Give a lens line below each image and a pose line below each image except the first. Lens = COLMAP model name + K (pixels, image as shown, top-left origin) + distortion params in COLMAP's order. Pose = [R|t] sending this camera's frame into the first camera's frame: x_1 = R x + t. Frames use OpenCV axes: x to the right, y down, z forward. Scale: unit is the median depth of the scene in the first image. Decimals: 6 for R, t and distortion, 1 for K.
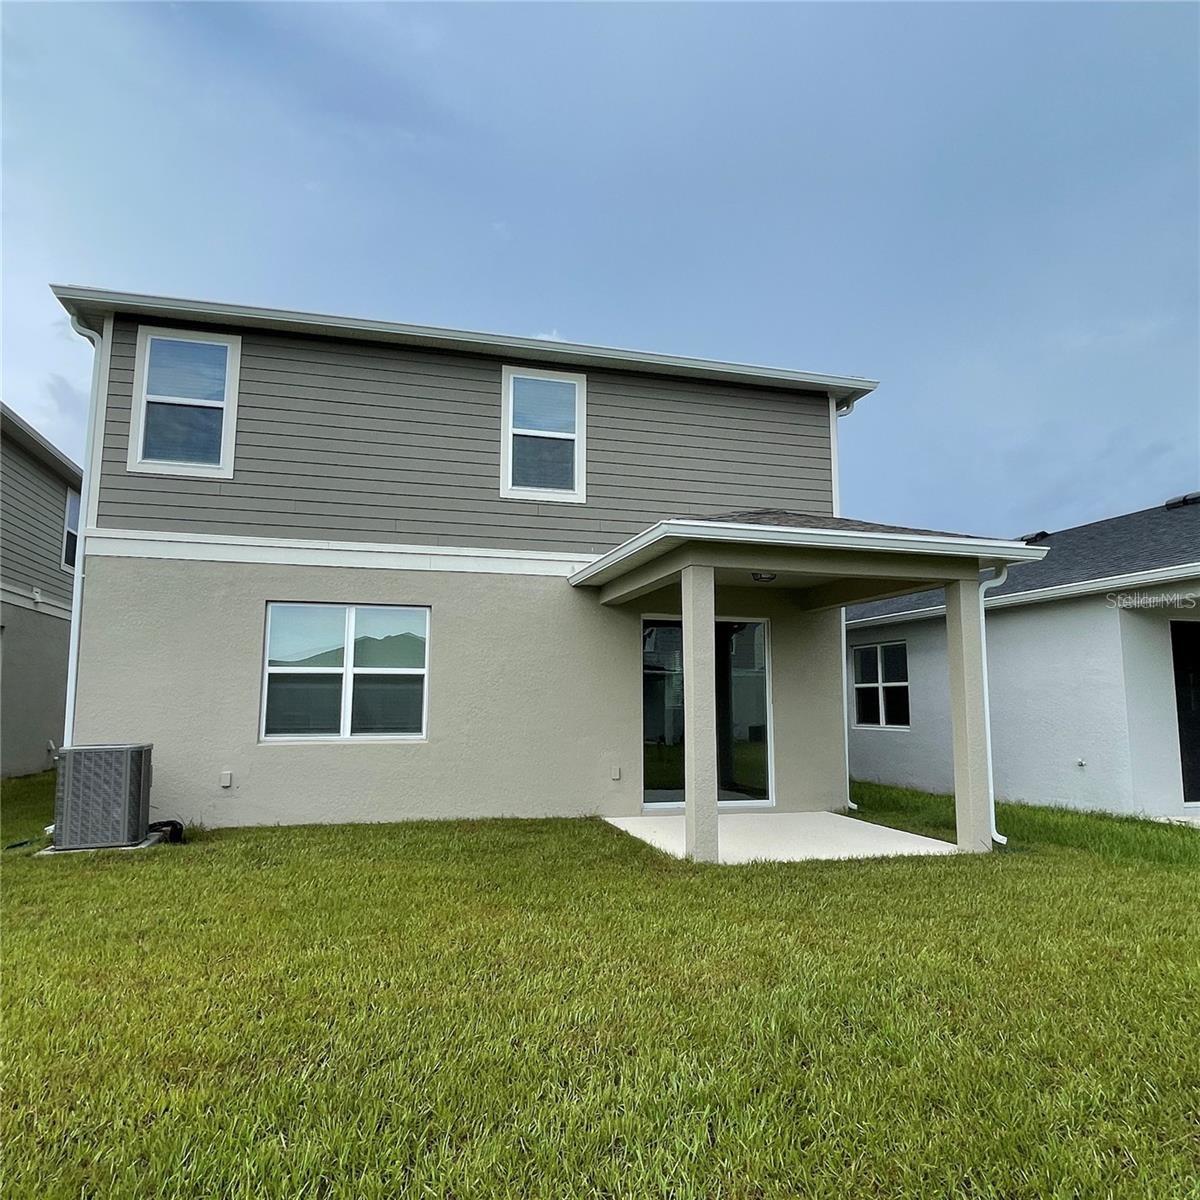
lens RADIAL K [[878.1, 0, 601.6], [0, 878.1, 597.9], [0, 0, 1]] dist [-0.029421, -0.012262]
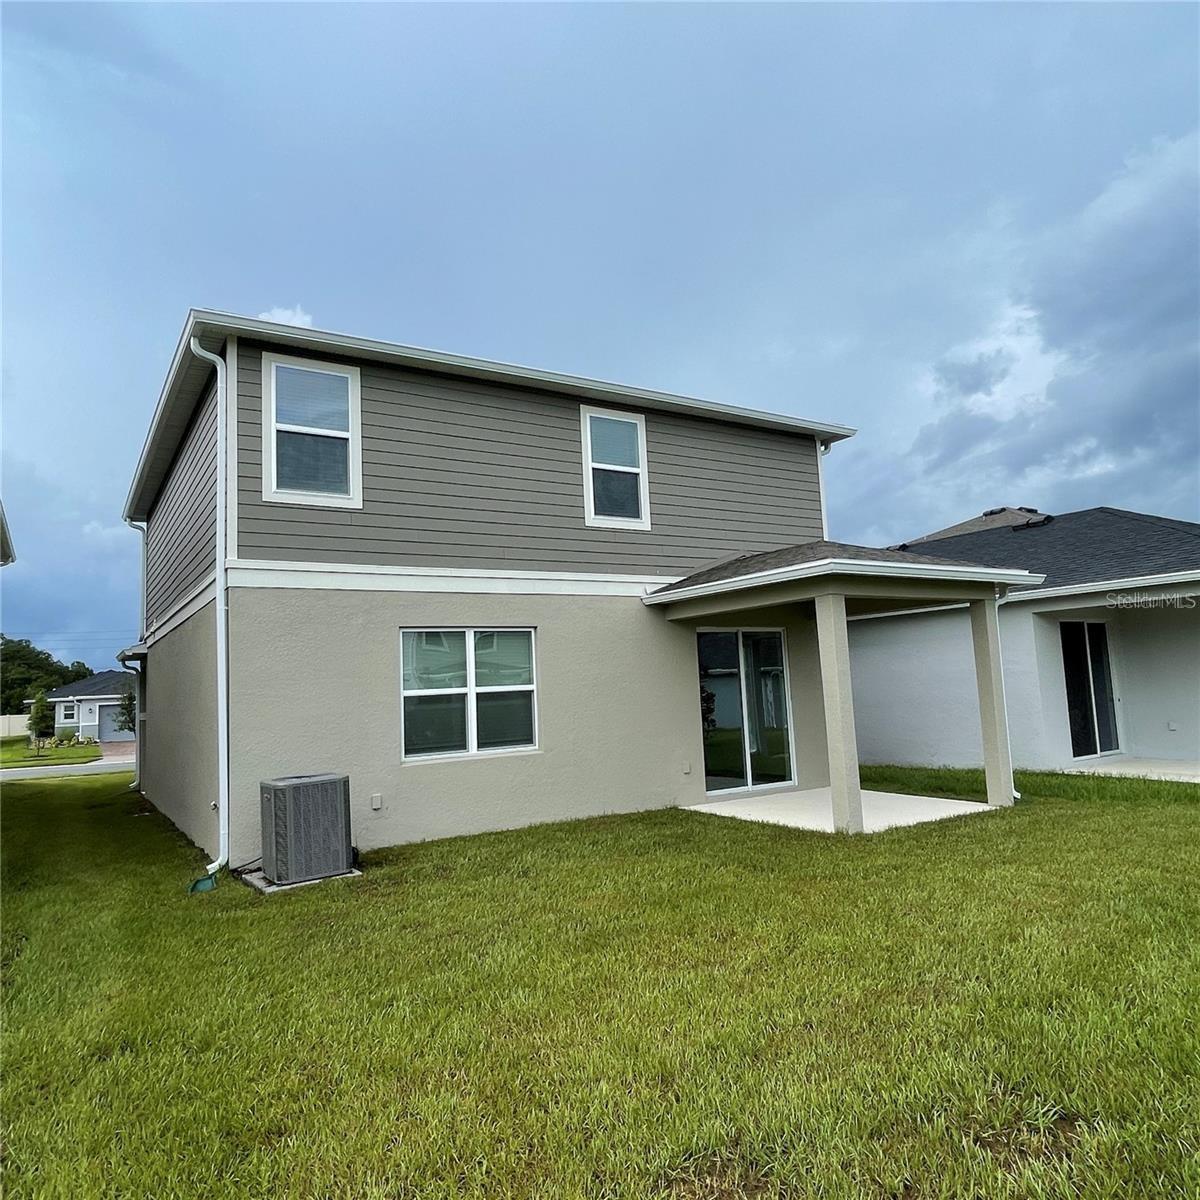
lens RADIAL K [[878.1, 0, 598.1], [0, 878.1, 597.8], [0, 0, 1]] dist [-0.029421, -0.012262]
pose [[0.956263, -0.015966, 0.292073, -0.441760], [0.012059, 0.999812, 0.015174, -0.042563], [-0.292261, -0.010988, 0.956276, -0.062020]]
